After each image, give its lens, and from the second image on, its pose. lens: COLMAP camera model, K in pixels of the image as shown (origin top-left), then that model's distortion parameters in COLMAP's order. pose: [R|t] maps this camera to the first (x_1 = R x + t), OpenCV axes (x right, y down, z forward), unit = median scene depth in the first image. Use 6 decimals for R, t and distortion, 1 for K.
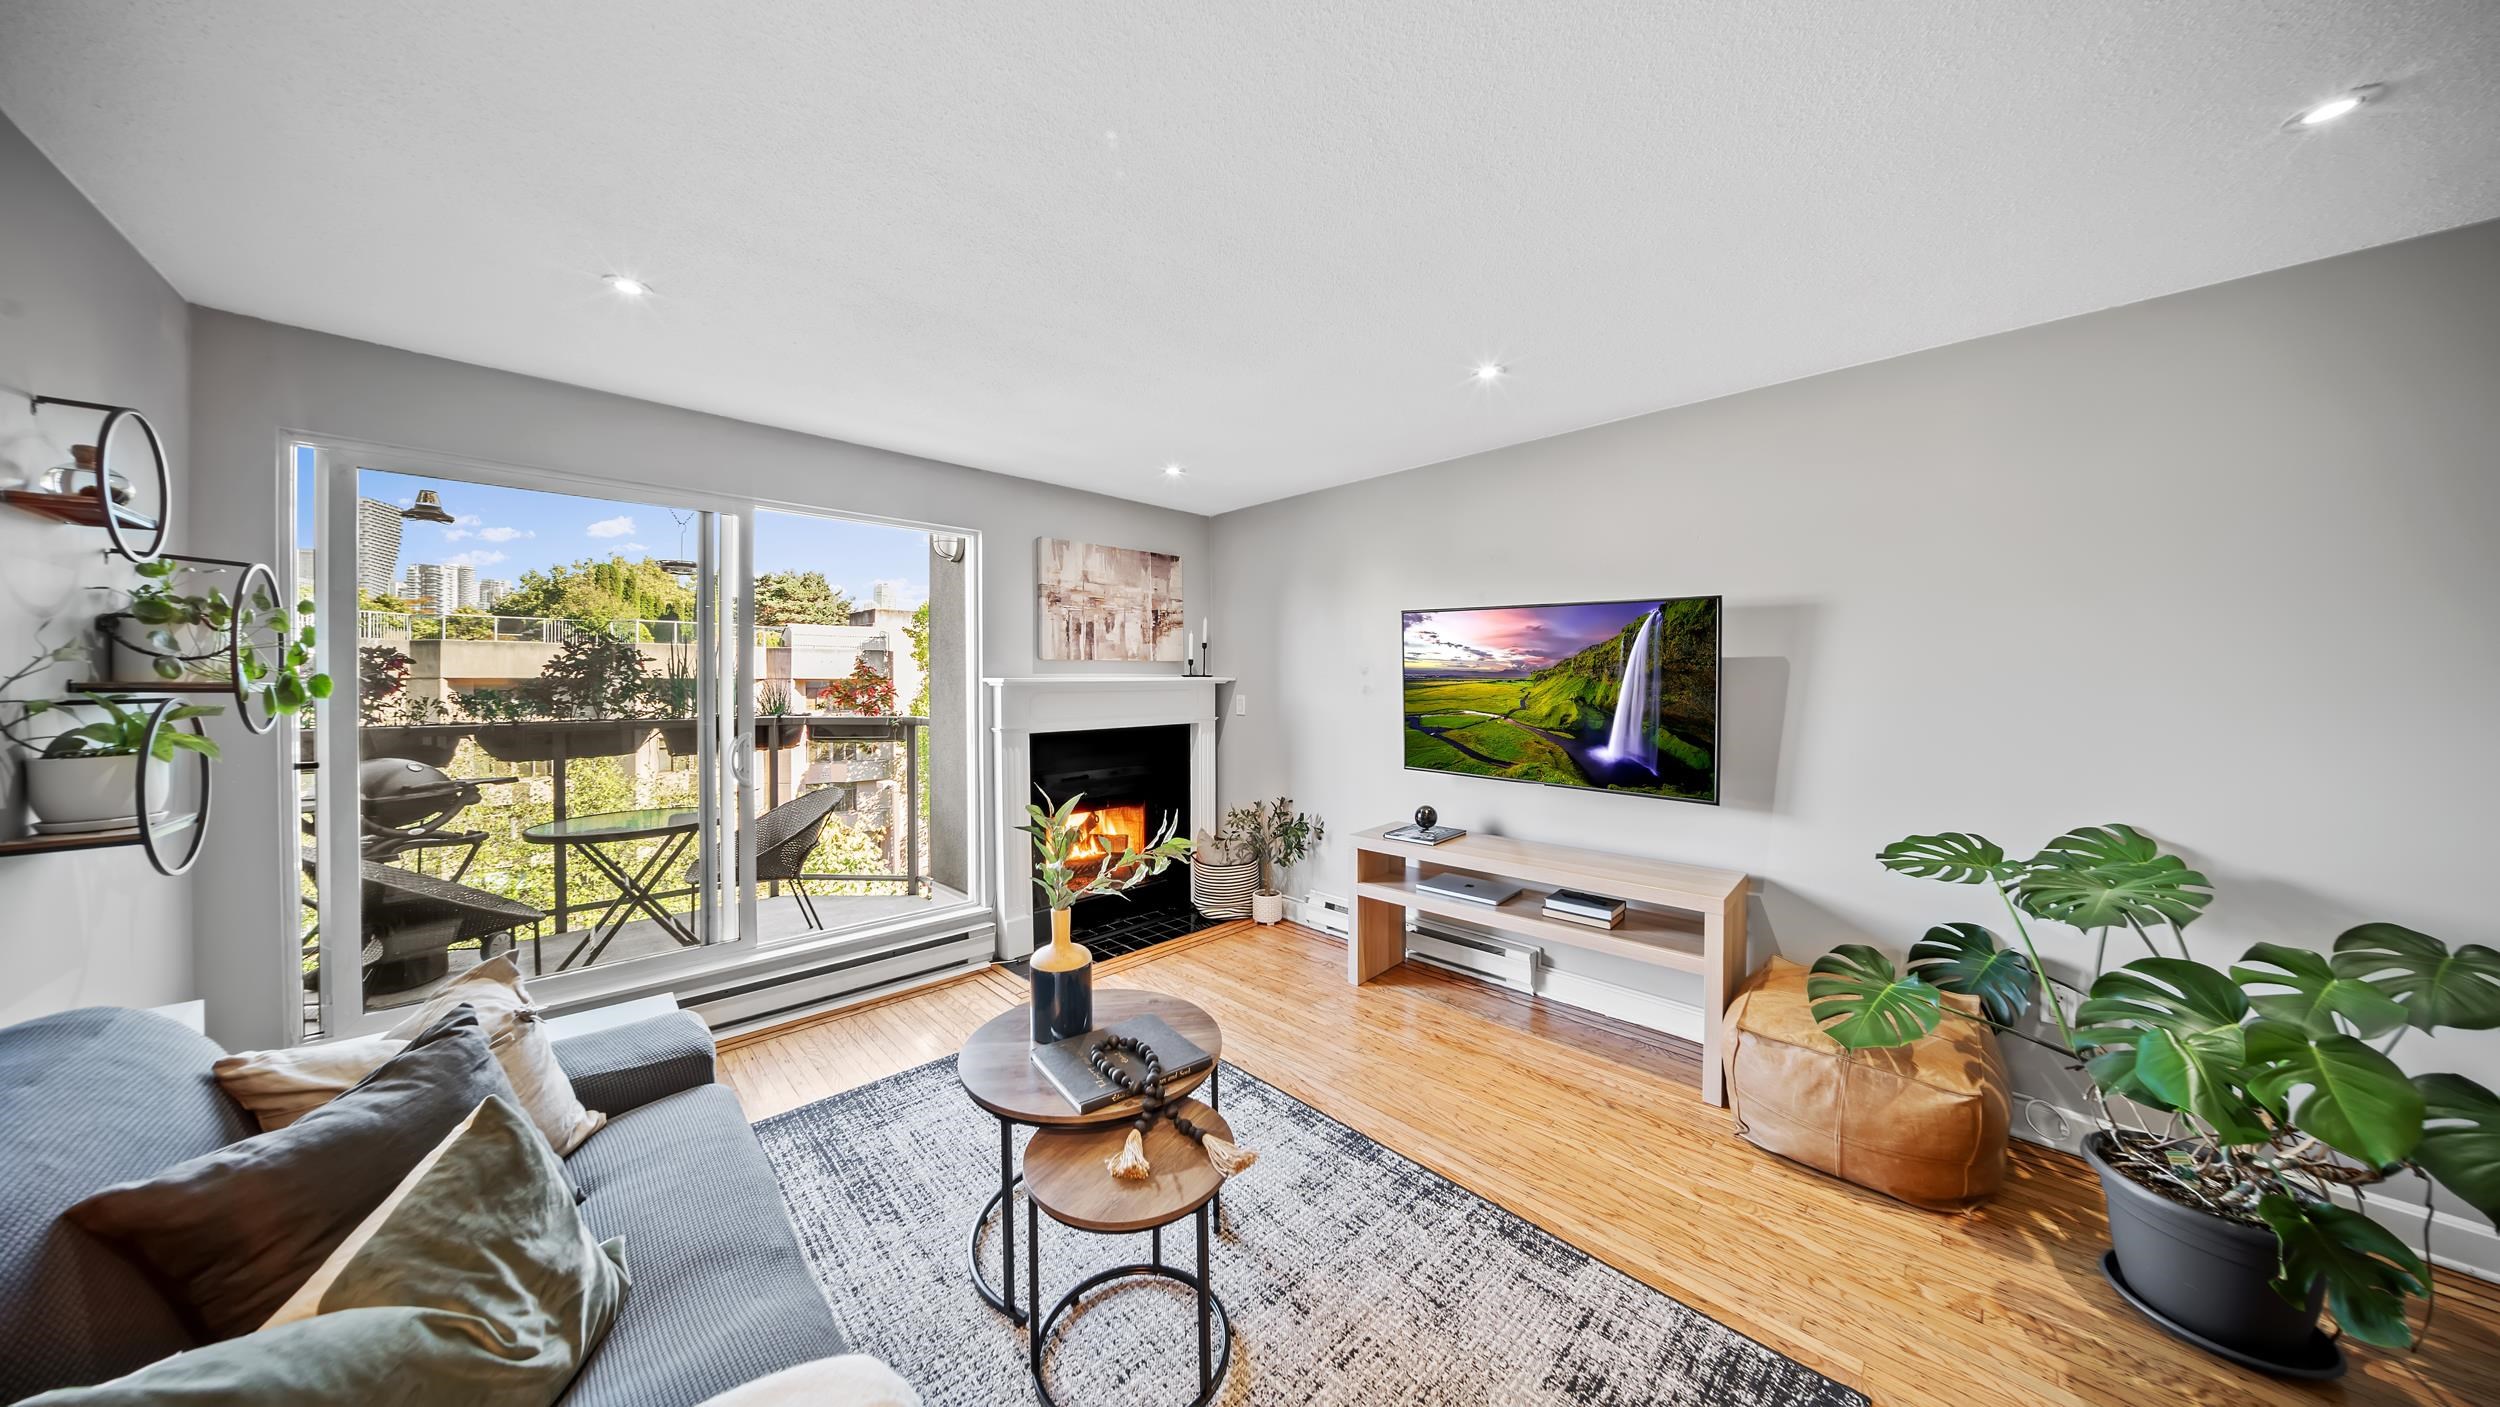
lens RADIAL K [[739.0, 0, 1233.8], [0, 739.0, 682.6], [0, 0, 1]] dist [-0.024394, 0.002631]
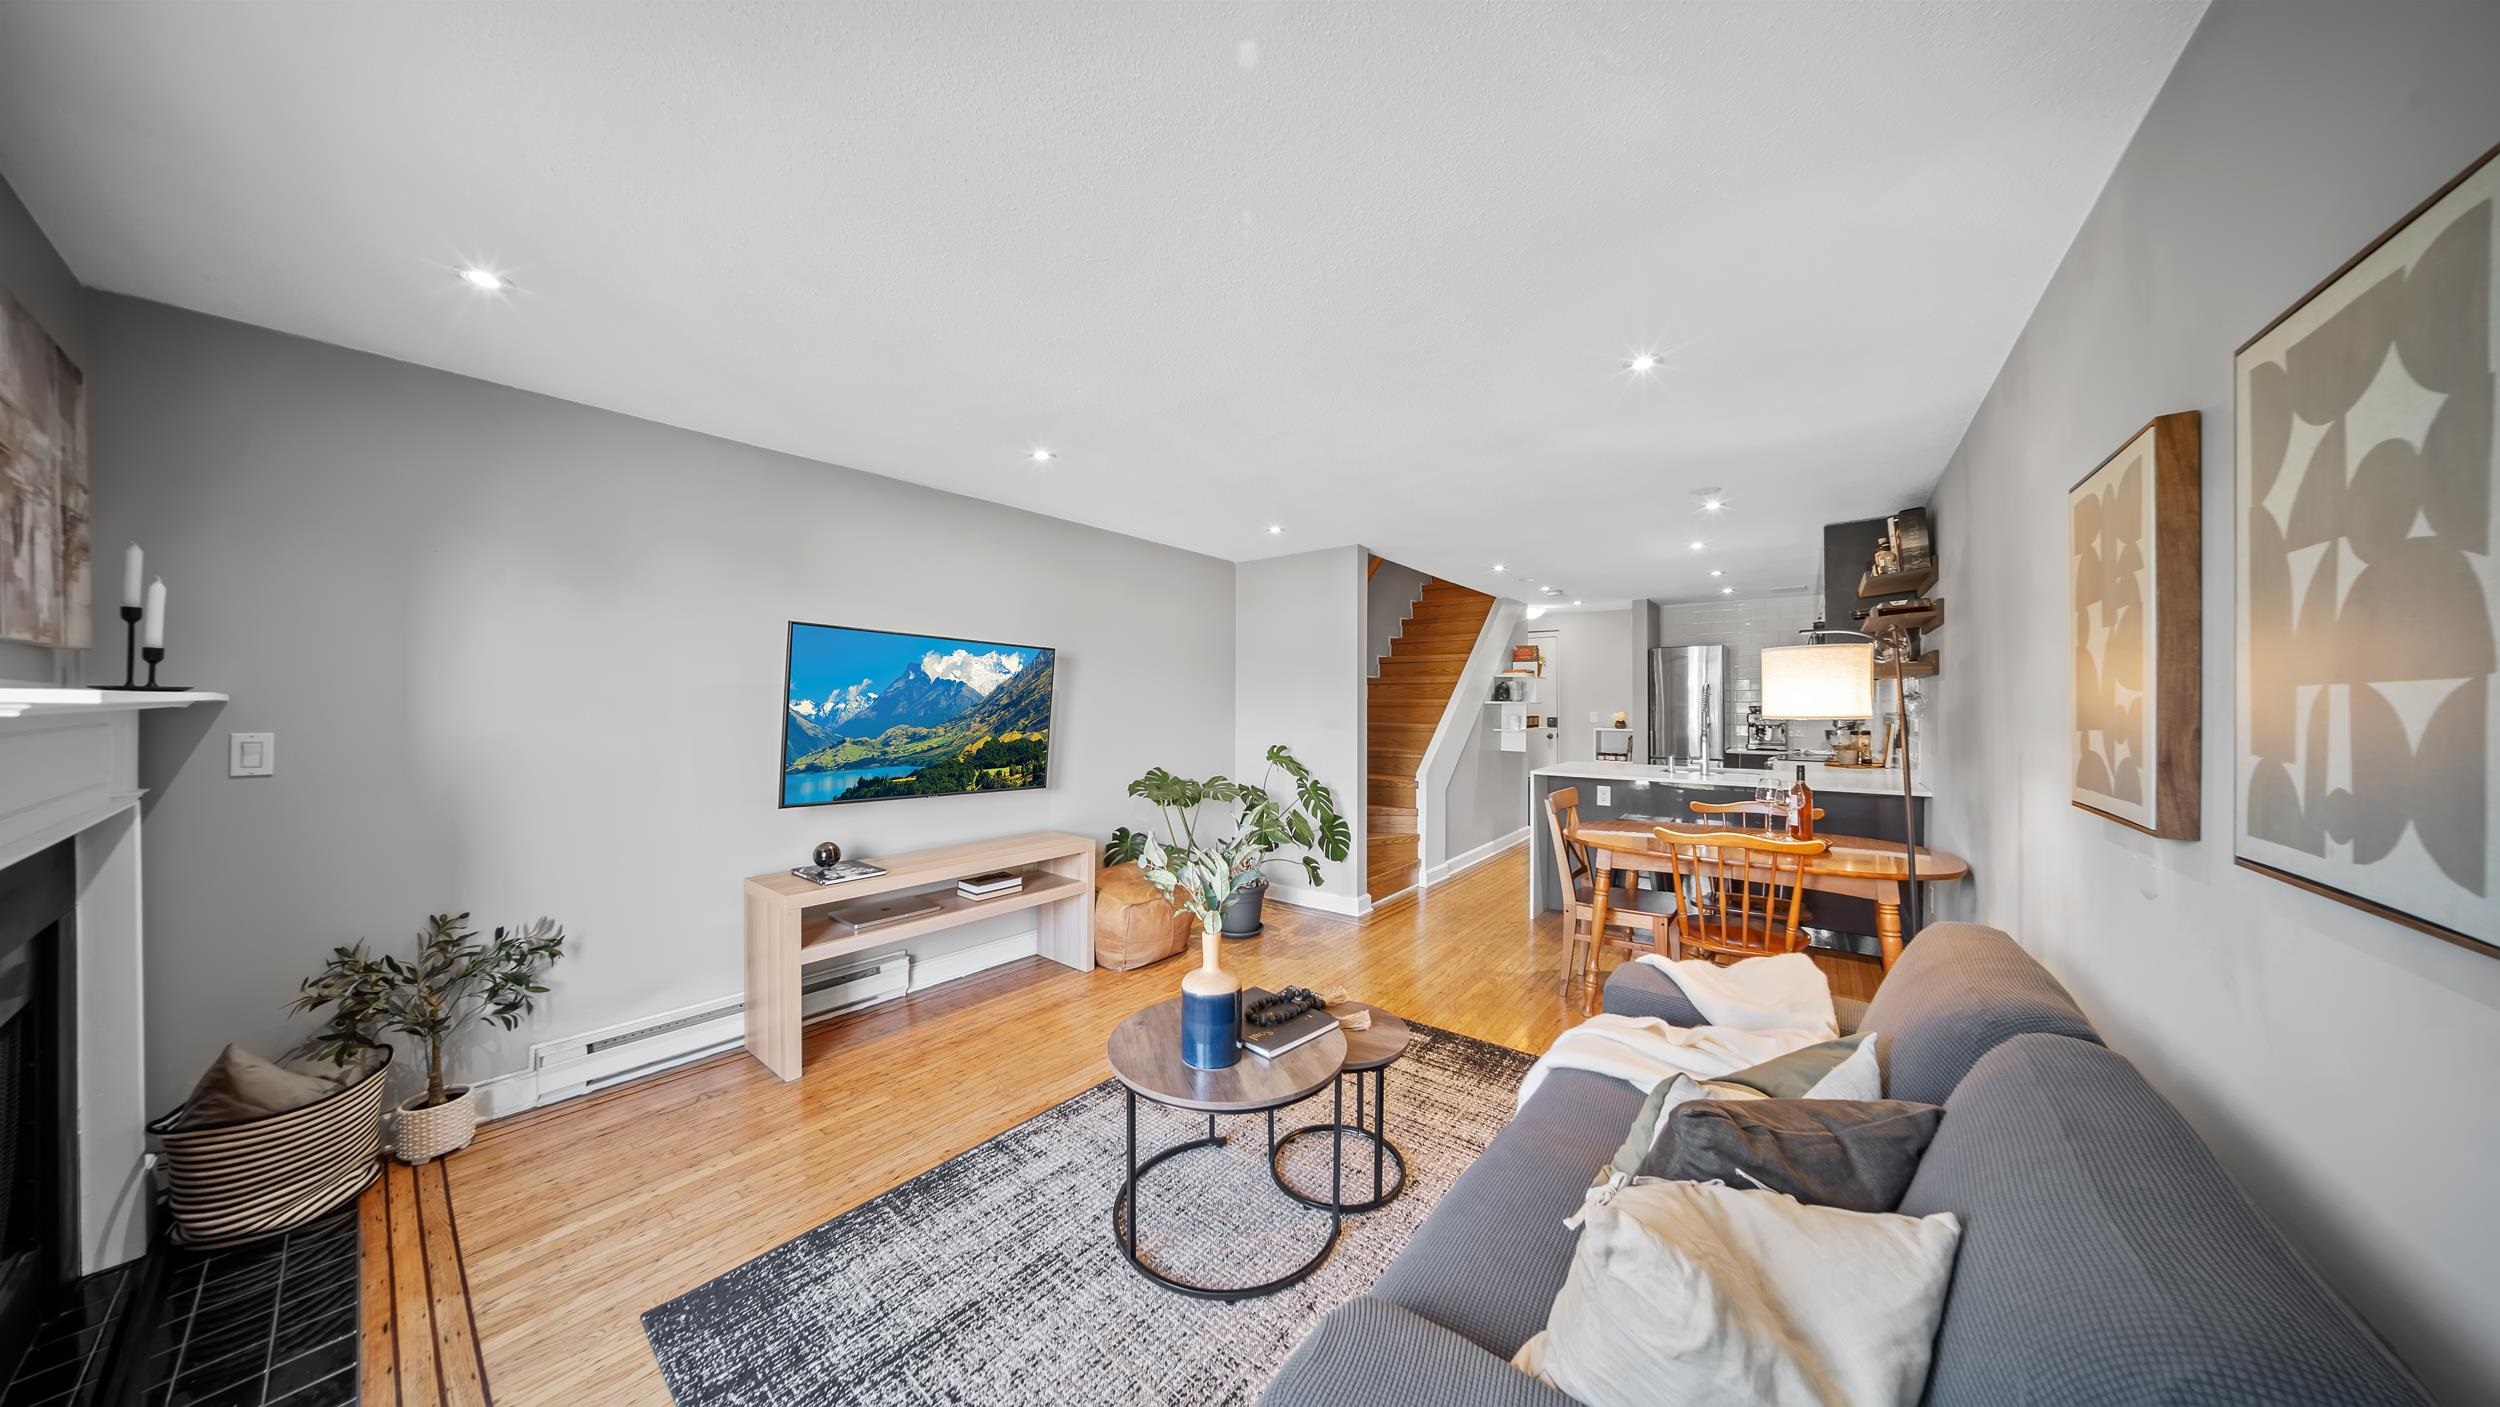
lens RADIAL K [[733.2, 0, 1234.5], [0, 733.2, 696.0], [0, 0, 1]] dist [-0.004722, 0.001096]
pose [[-0.122110, 0.016308, 0.992383, -0.602185], [-0.001099, 0.999862, -0.016566, 0.000759], [-0.992516, -0.003113, -0.122075, 0.529931]]
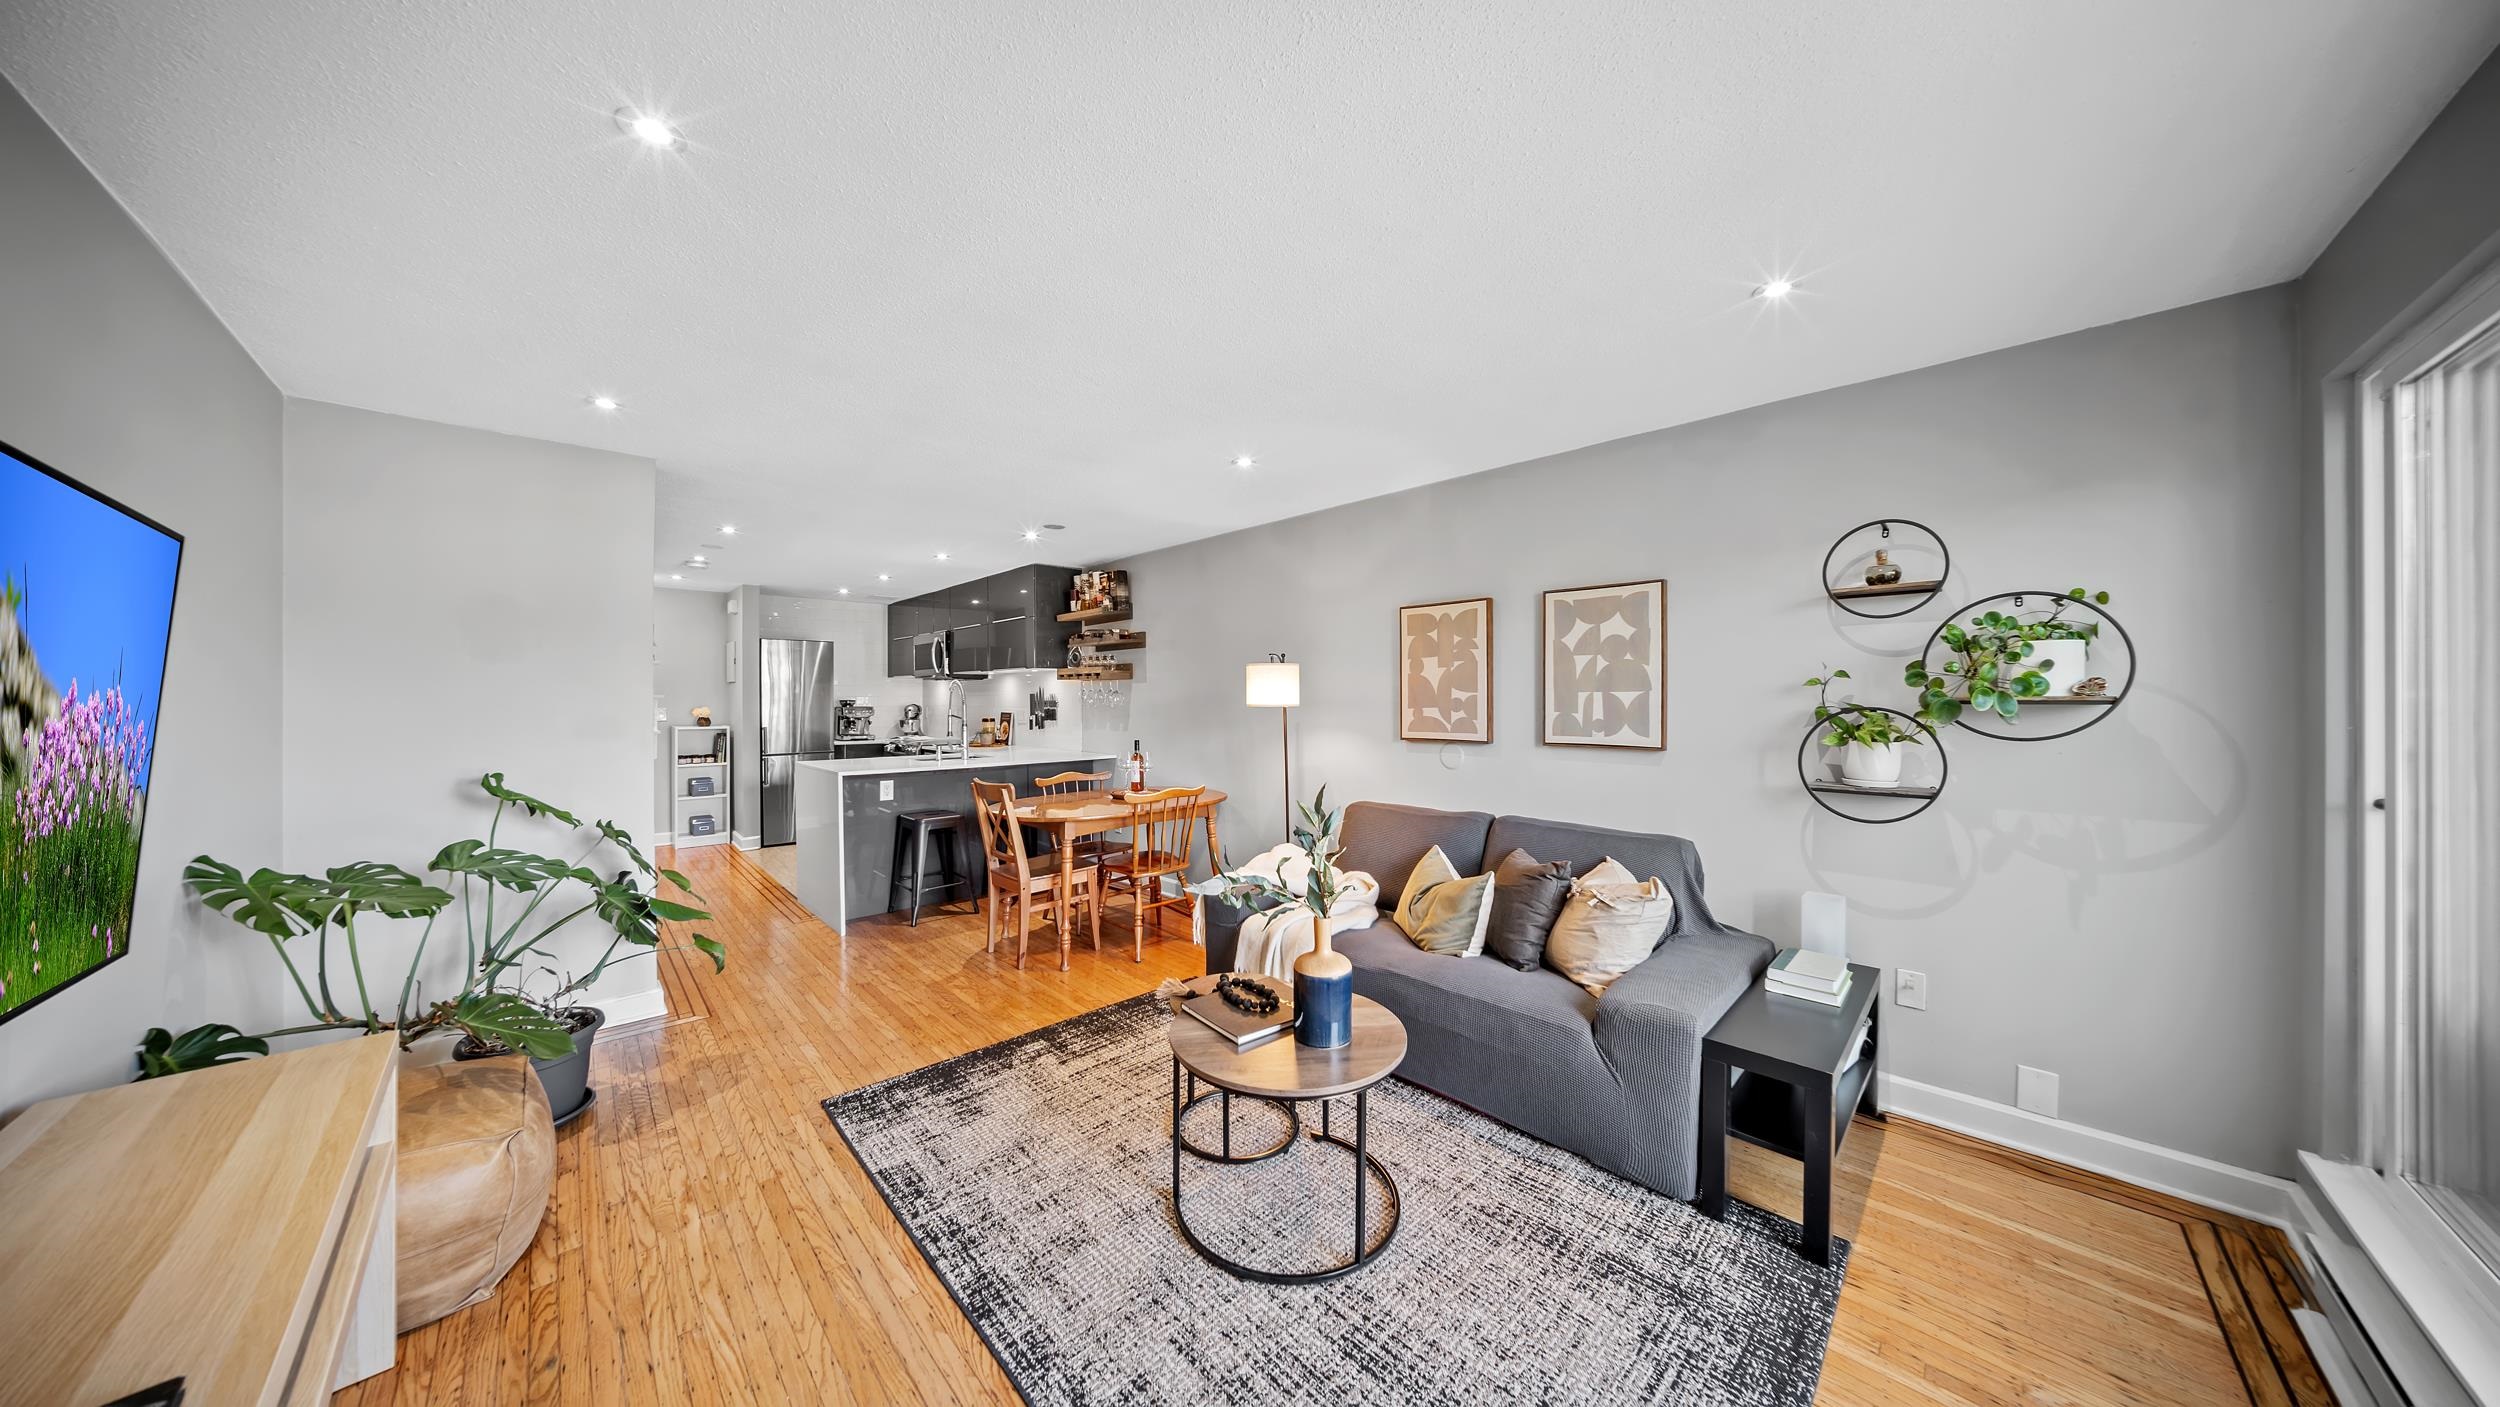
lens RADIAL K [[739.0, 0, 1246.7], [0, 739.0, 697.8], [0, 0, 1]] dist [-0.024394, 0.002631]
pose [[-0.999959, 0.004705, -0.007735, -0.057993], [0.004722, 0.999986, -0.002215, -0.000605], [0.007725, -0.002251, -0.999968, 0.987144]]
